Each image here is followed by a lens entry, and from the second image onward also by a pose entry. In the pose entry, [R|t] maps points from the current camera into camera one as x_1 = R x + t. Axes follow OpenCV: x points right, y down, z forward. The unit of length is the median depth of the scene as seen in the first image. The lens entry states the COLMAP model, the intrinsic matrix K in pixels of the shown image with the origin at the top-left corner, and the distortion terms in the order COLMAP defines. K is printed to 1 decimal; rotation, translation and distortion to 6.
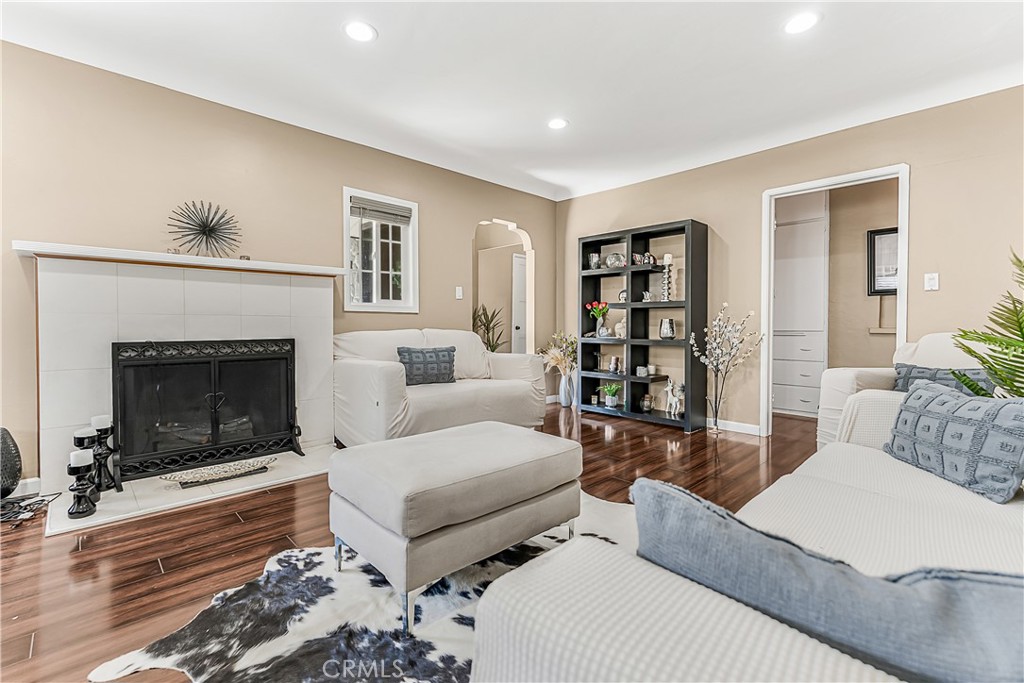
lens RADIAL K [[452.6, 0, 511.8], [0, 452.6, 330.7], [0, 0, 1]] dist [0.004074, 0.000334]
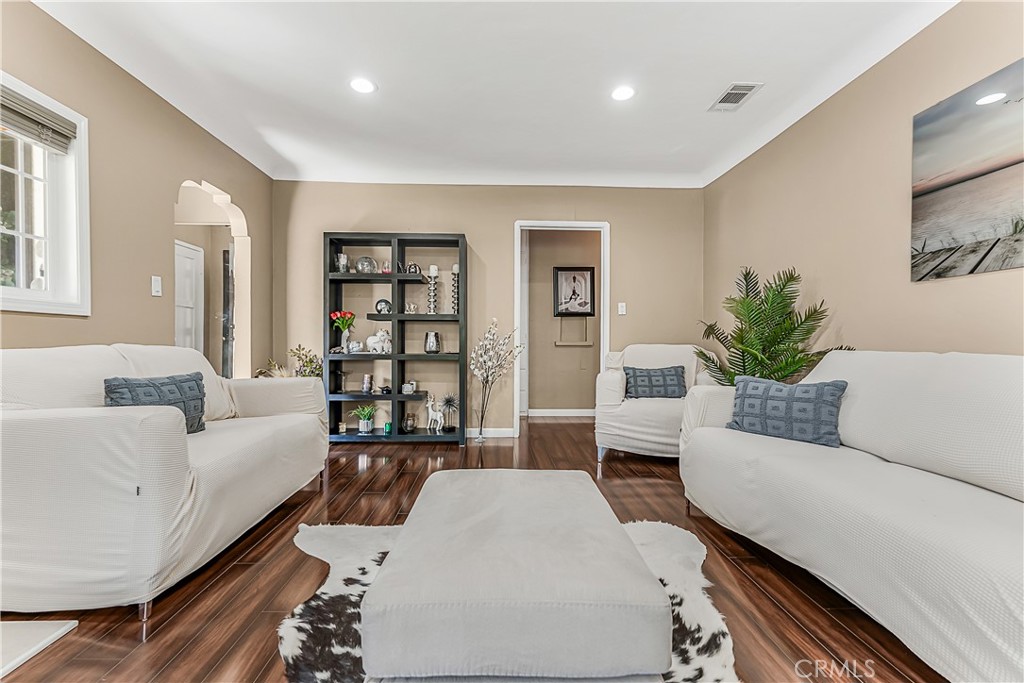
lens RADIAL K [[450.0, 0, 512.0], [0, 450.0, 341.5], [0, 0, 1]] dist [0.003901, 0.000492]
pose [[0.666717, -0.002099, 0.745308, -0.252955], [0.008462, 0.999953, -0.004754, -0.000375], [-0.745263, 0.009477, 0.666703, 0.224473]]
